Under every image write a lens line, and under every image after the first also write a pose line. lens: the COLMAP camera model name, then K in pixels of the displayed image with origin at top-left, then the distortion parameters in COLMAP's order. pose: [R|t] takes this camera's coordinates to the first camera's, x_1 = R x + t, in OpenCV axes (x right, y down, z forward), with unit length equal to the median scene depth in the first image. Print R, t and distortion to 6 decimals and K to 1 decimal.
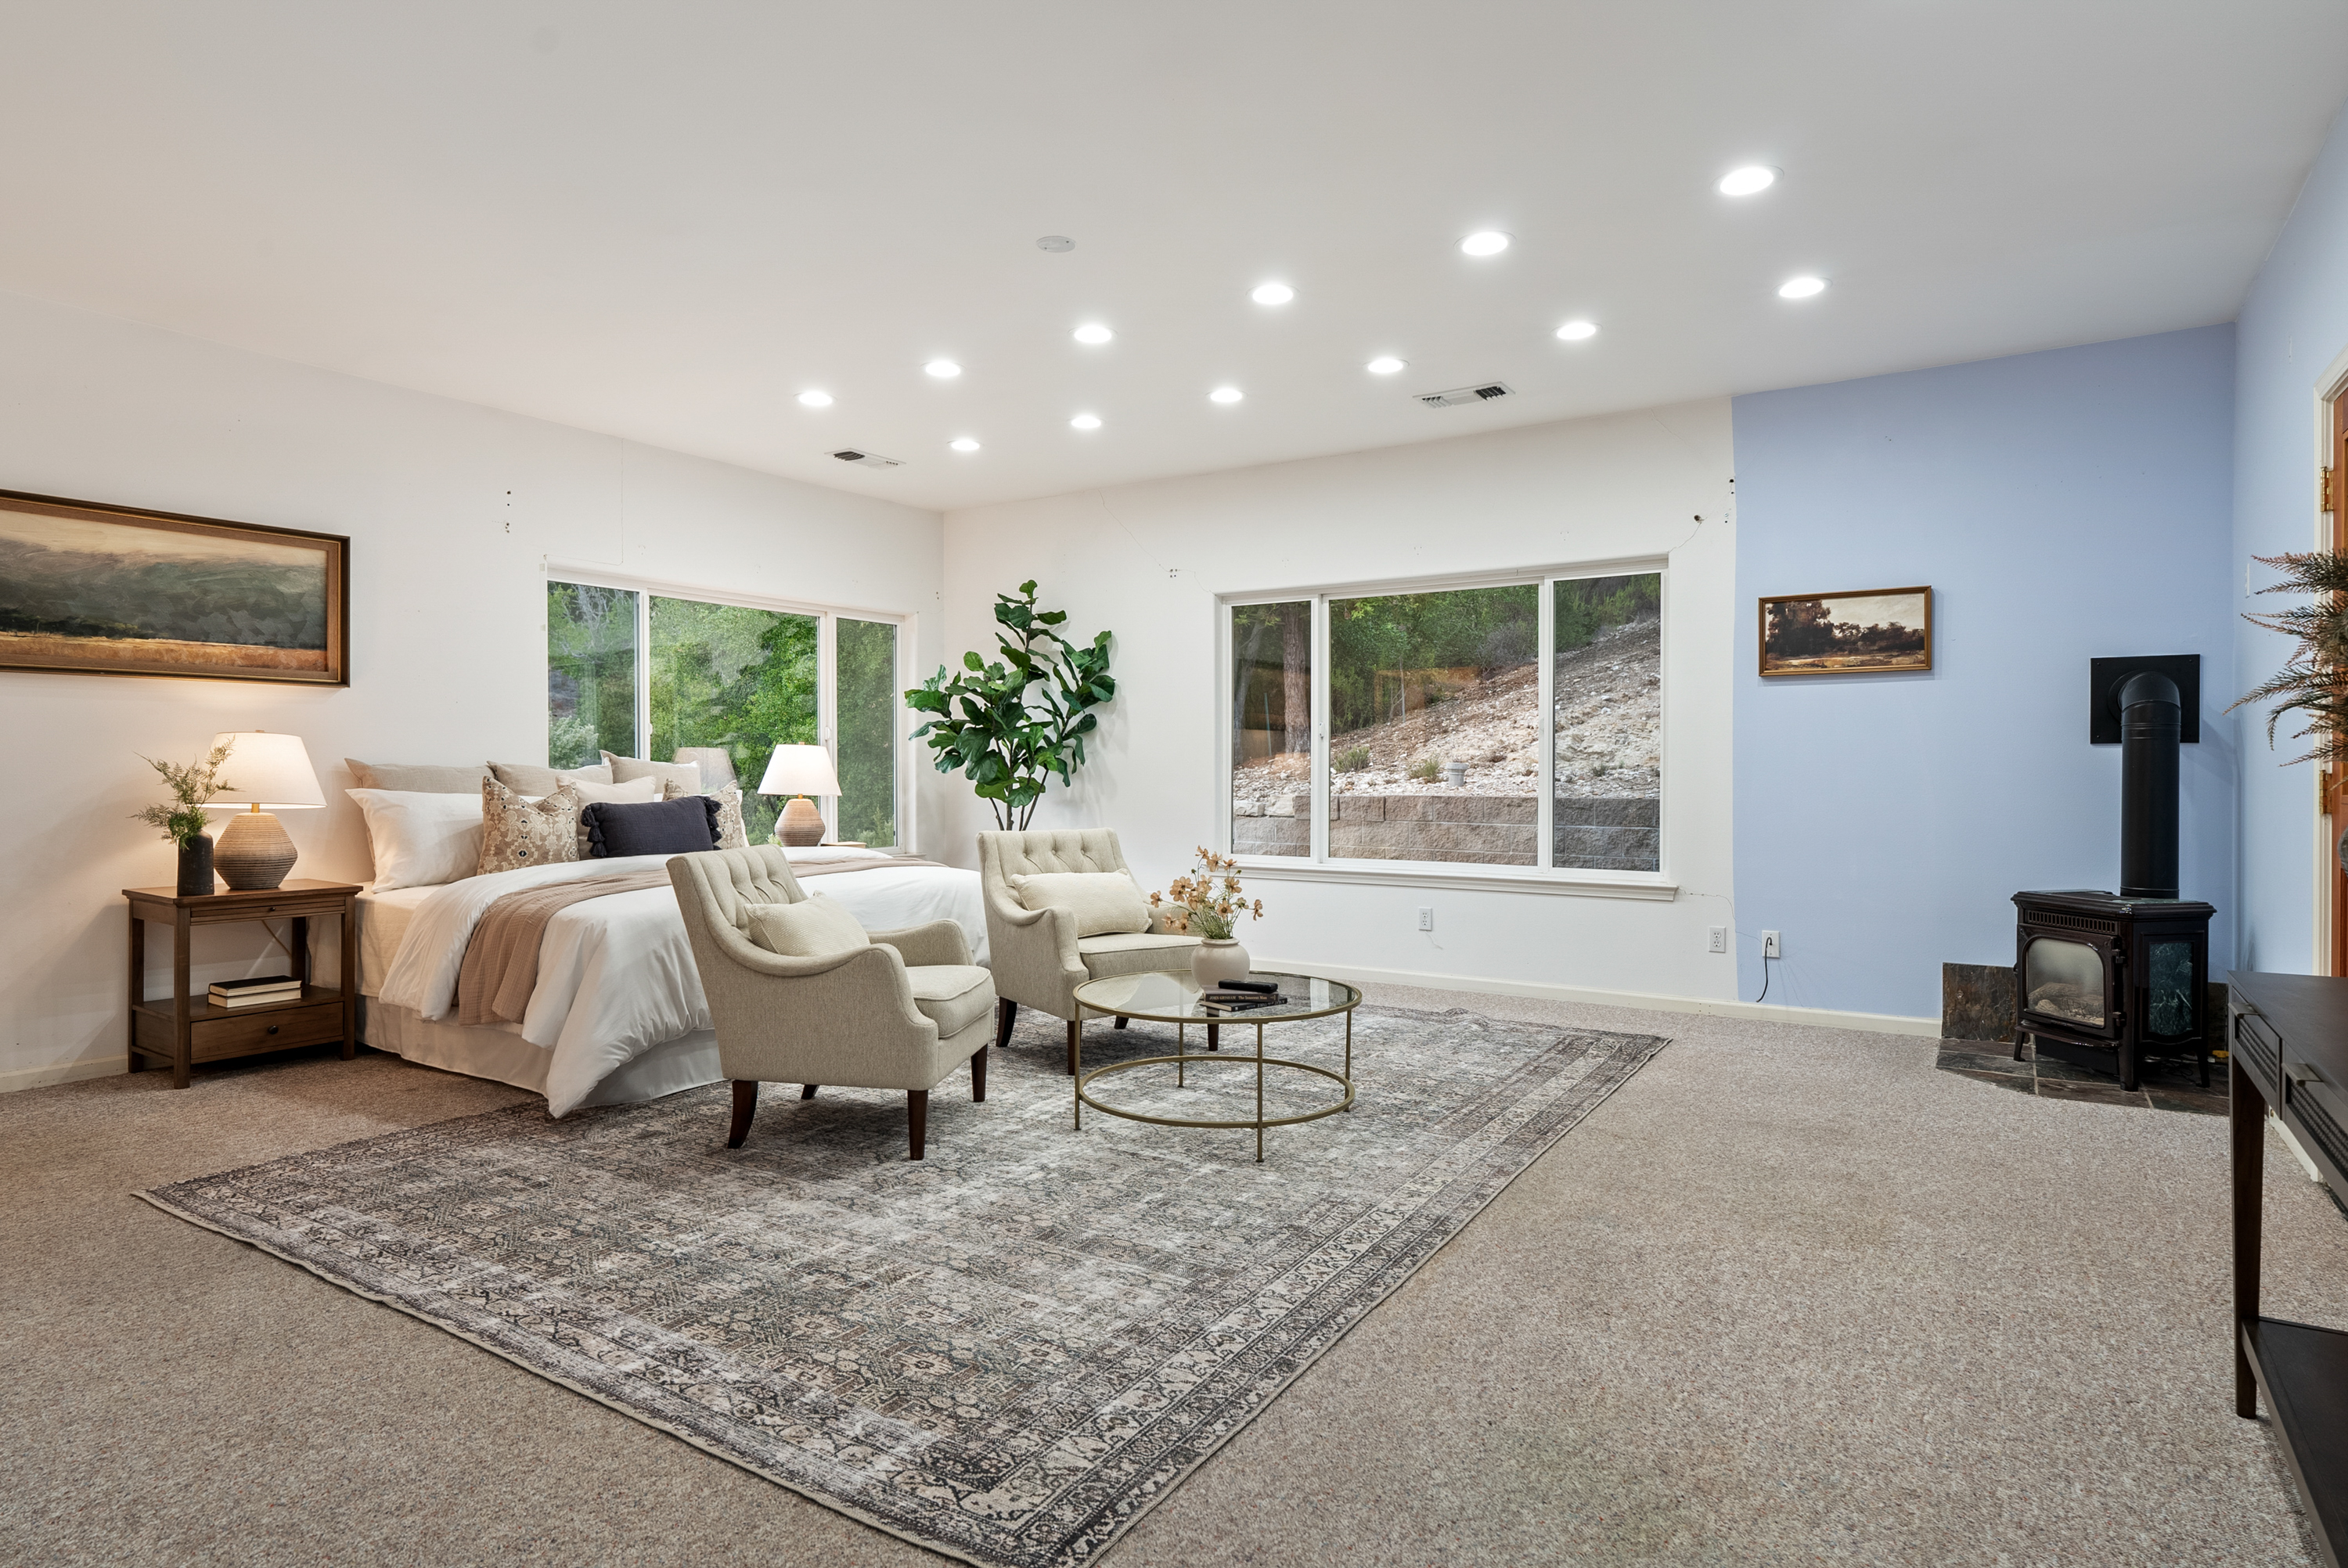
lens RADIAL K [[1260.5, 0, 1174.0], [0, 1260.5, 784.0], [0, 0, 1]] dist [-0.003958, -0.000284]
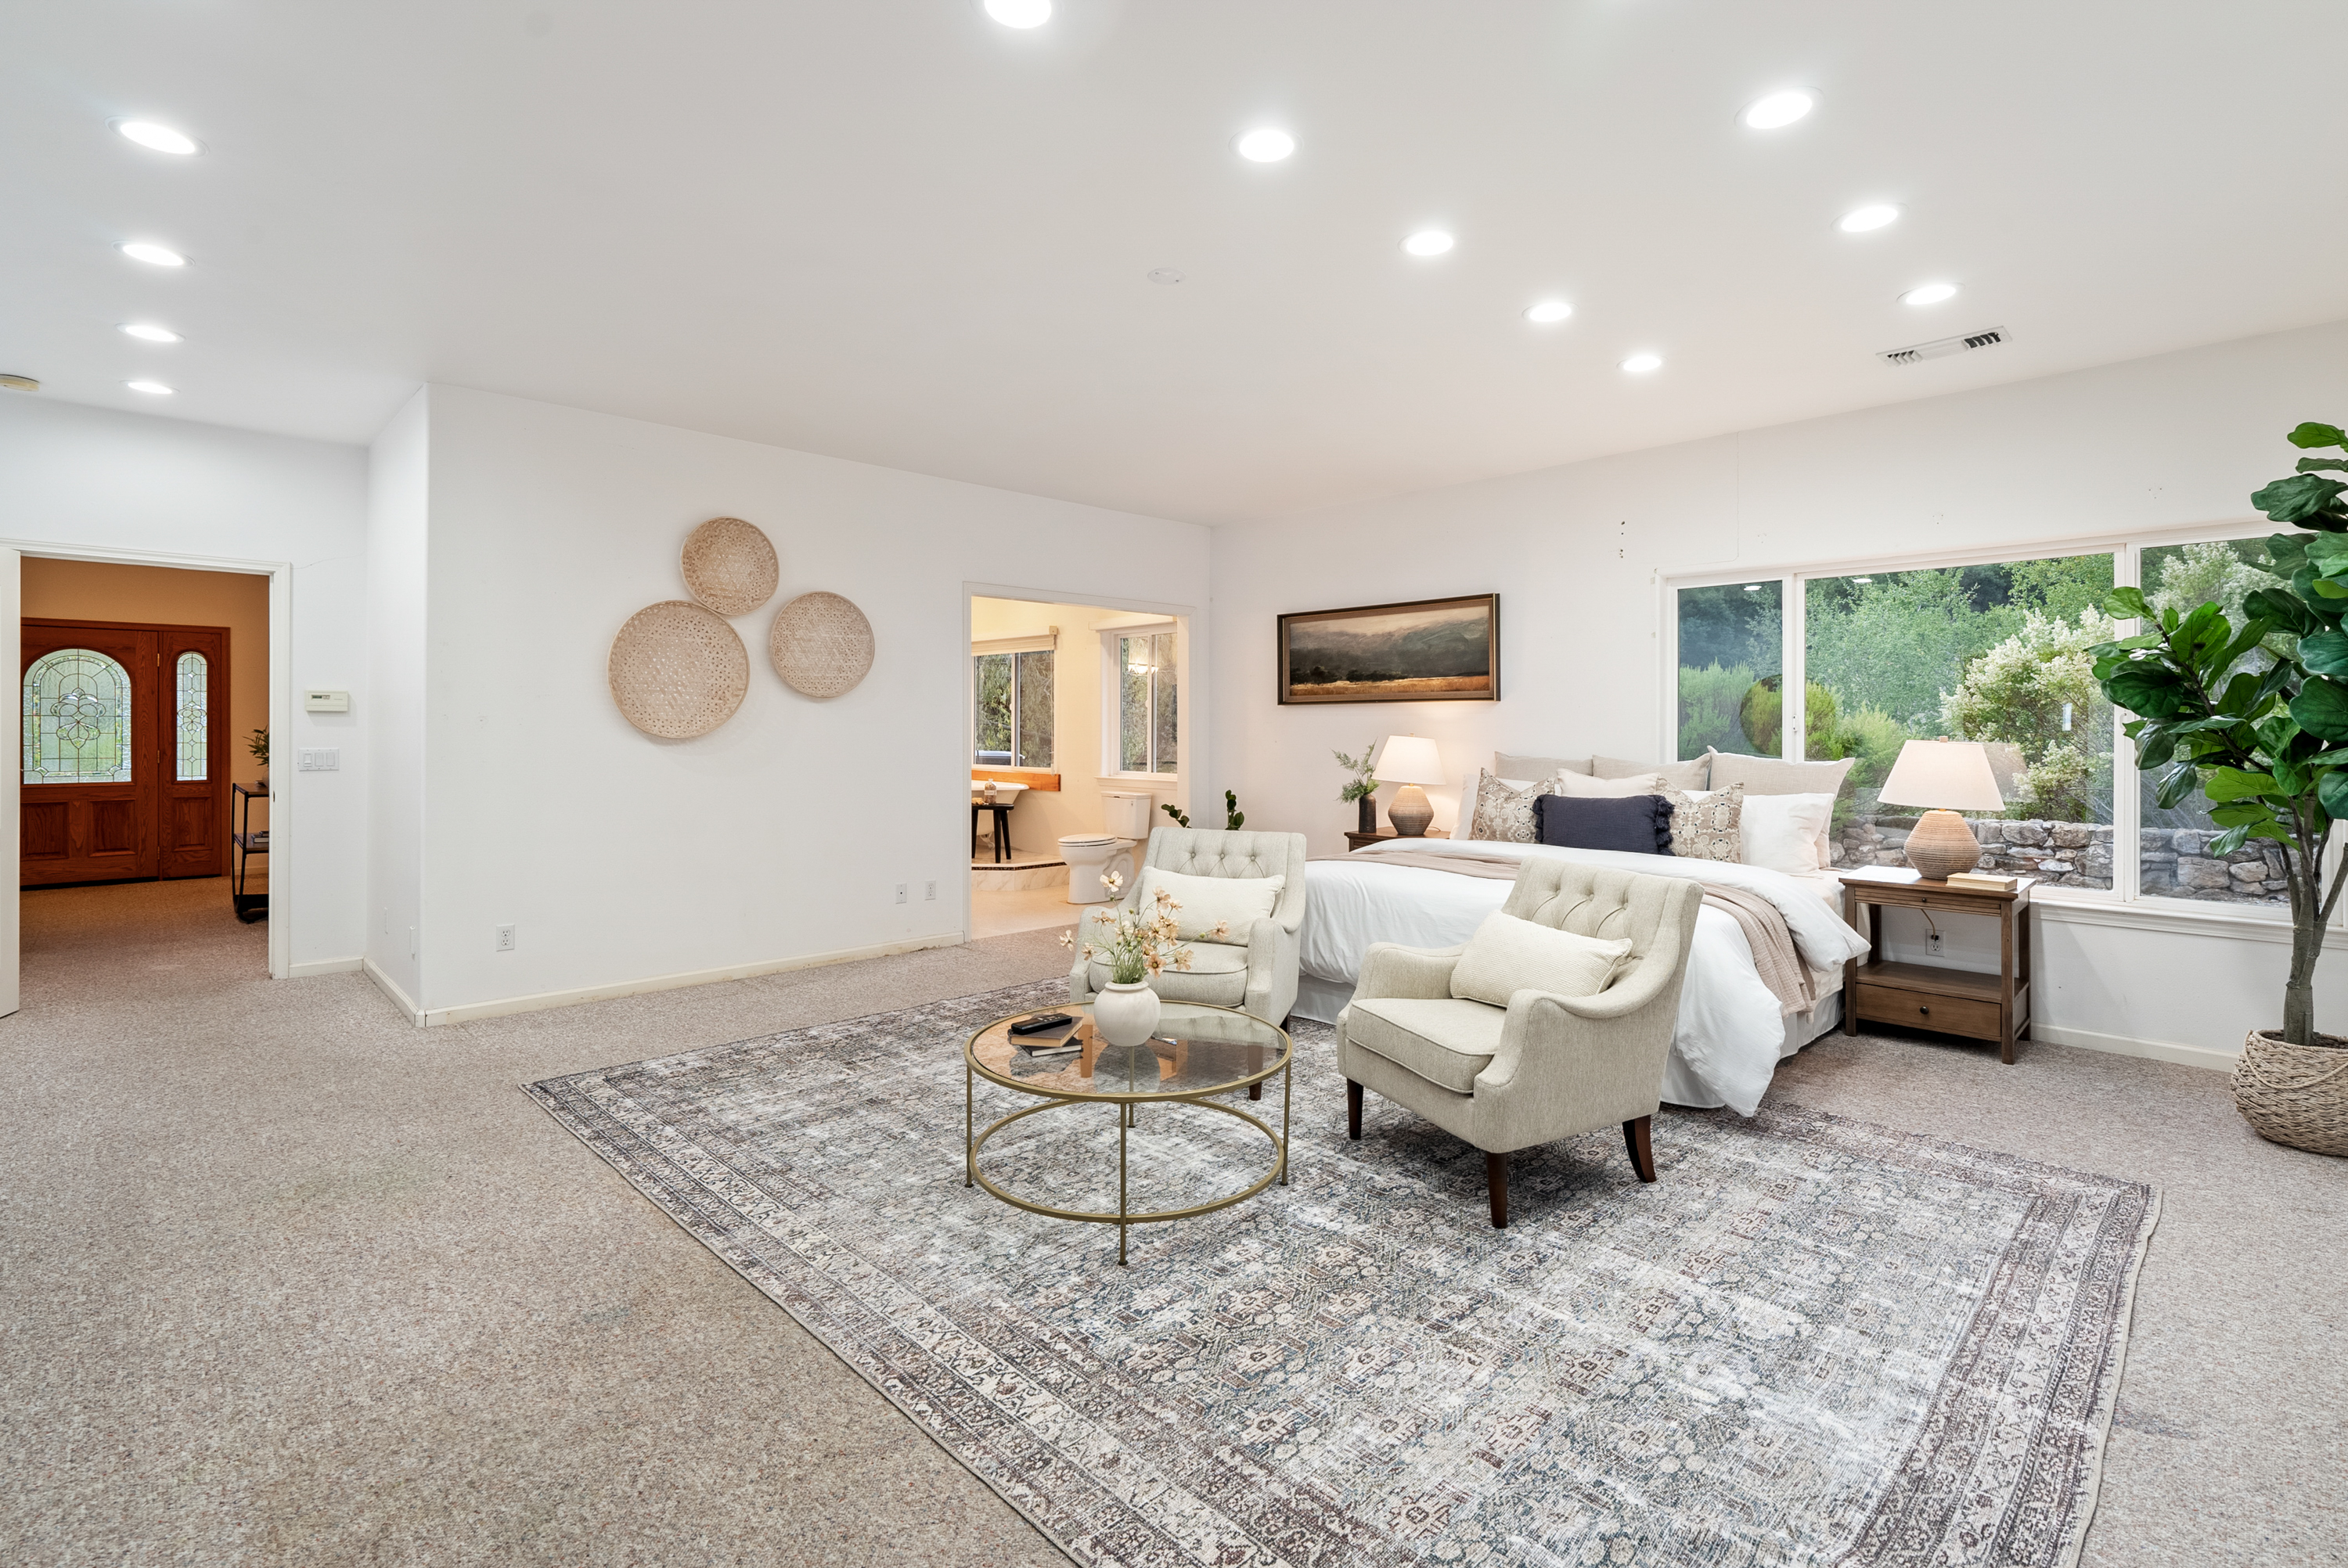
lens RADIAL K [[1082.5, 0, 1184.1], [0, 1082.5, 729.0], [0, 0, 1]] dist [-0.002421, 0.000508]
pose [[-0.214453, -0.000564, -0.976734, 0.942504], [-0.017340, 0.999844, 0.003230, -0.070165], [0.976580, 0.017629, -0.214429, 1.468132]]
